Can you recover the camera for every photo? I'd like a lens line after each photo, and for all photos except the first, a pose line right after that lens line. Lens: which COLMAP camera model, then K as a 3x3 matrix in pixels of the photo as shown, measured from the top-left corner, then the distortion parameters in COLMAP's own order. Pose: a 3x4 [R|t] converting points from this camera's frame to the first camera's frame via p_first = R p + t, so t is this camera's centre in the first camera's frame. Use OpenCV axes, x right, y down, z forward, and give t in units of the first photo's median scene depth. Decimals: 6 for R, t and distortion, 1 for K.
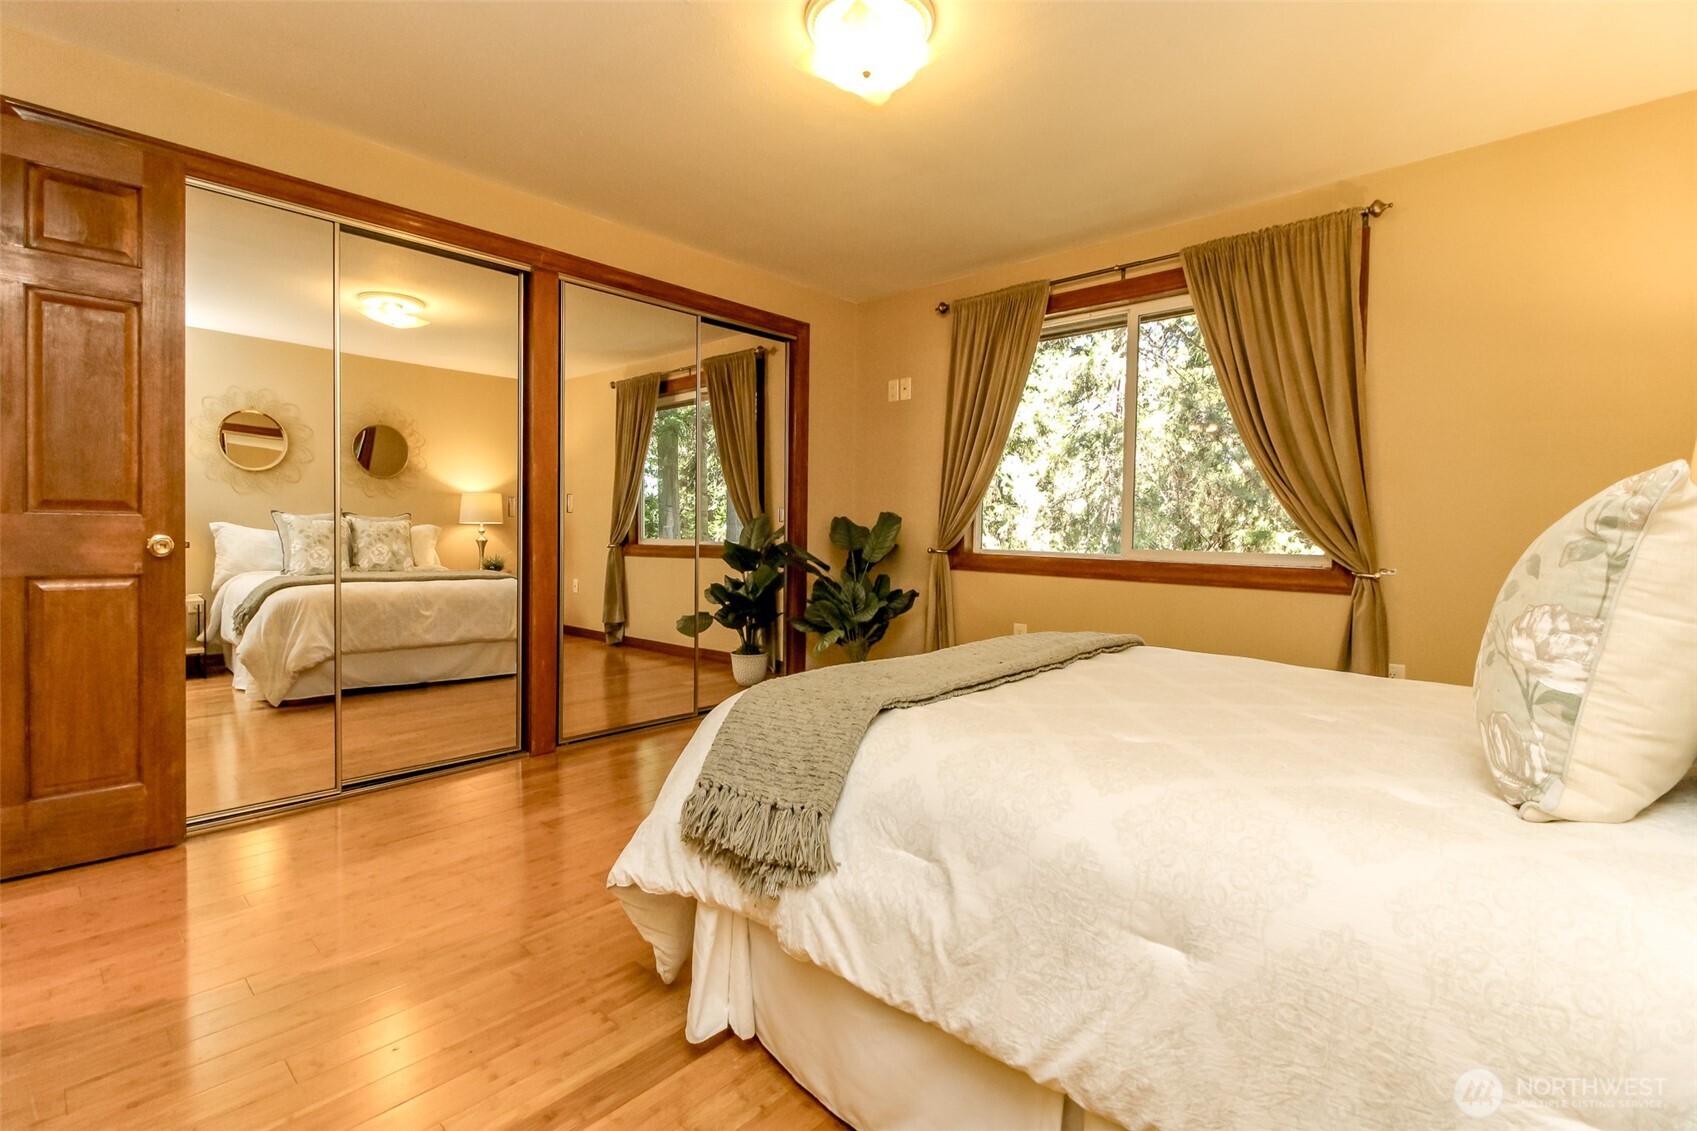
lens RADIAL K [[775.1, 0, 852.1], [0, 775.1, 571.9], [0, 0, 1]] dist [0.015687, -0.014464]
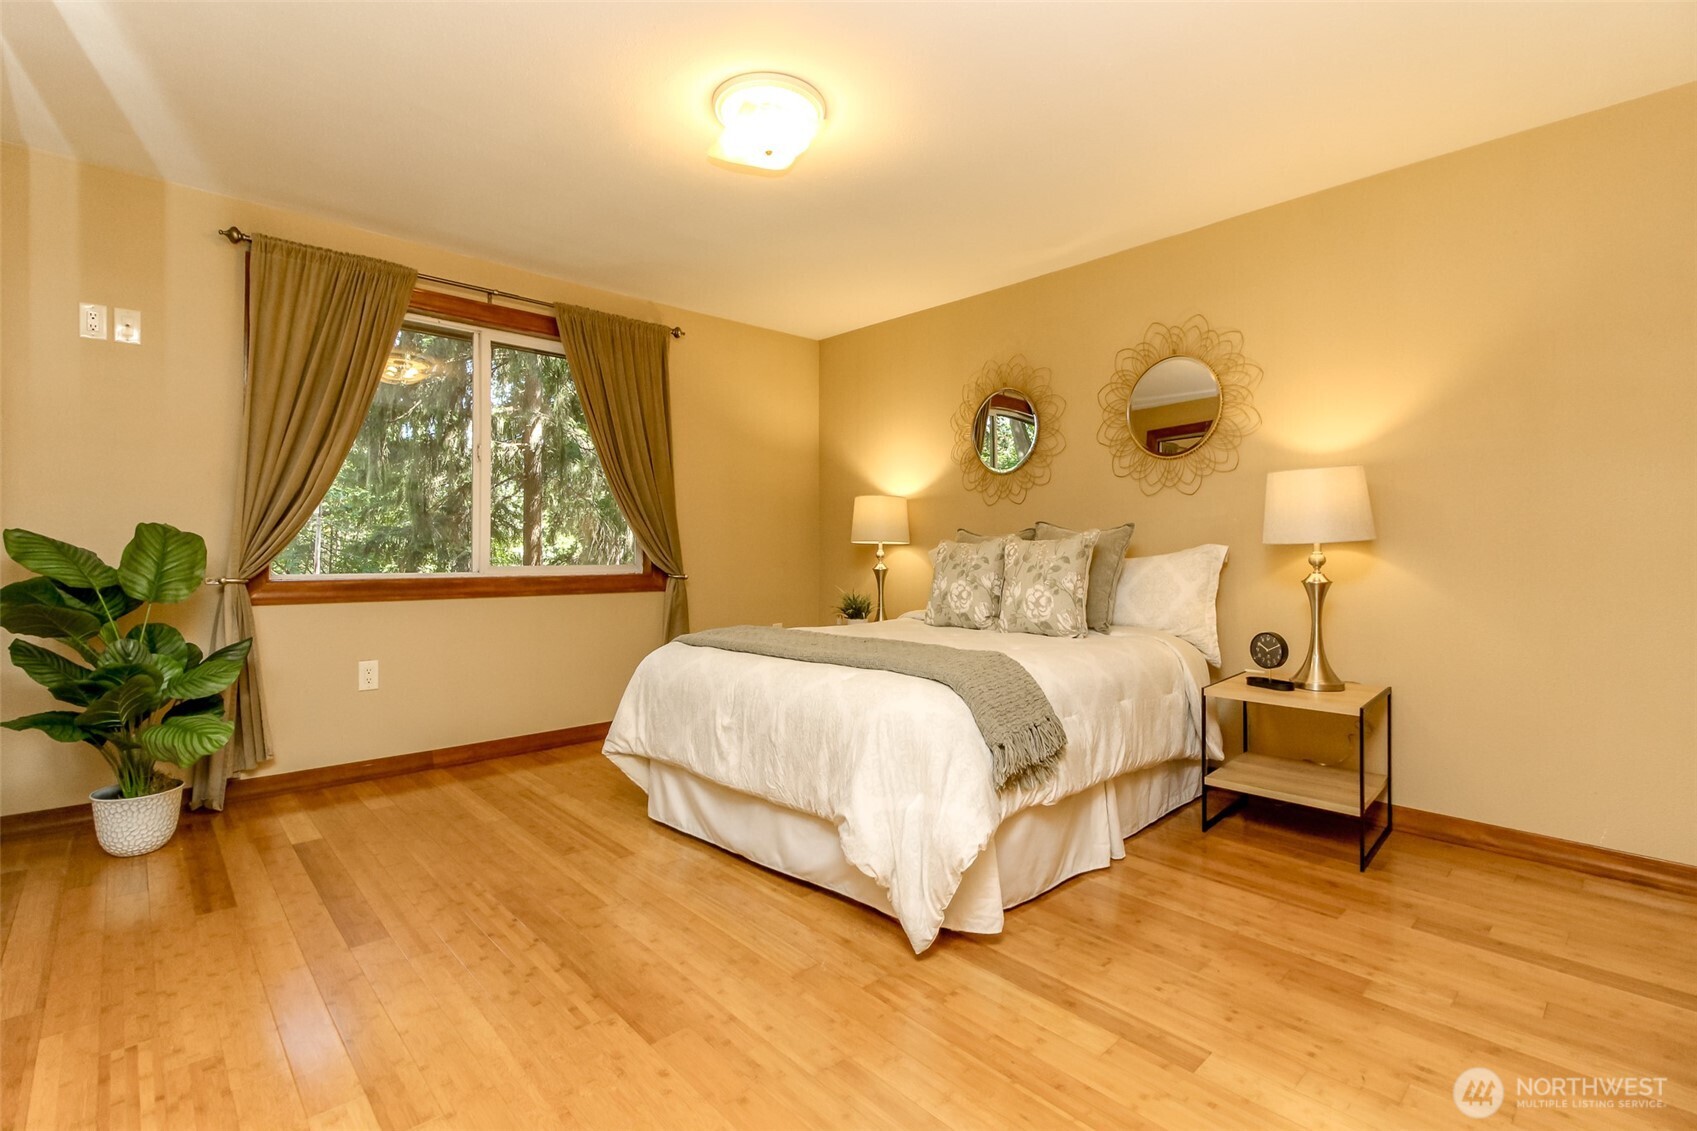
lens RADIAL K [[776.8, 0, 854.4], [0, 776.8, 544.0], [0, 0, 1]] dist [0.019231, -0.014638]
pose [[0.039150, -0.000787, 0.999233, -0.686494], [0.066692, 0.997772, -0.001827, -0.025171], [-0.997005, 0.066712, 0.039115, 0.516930]]
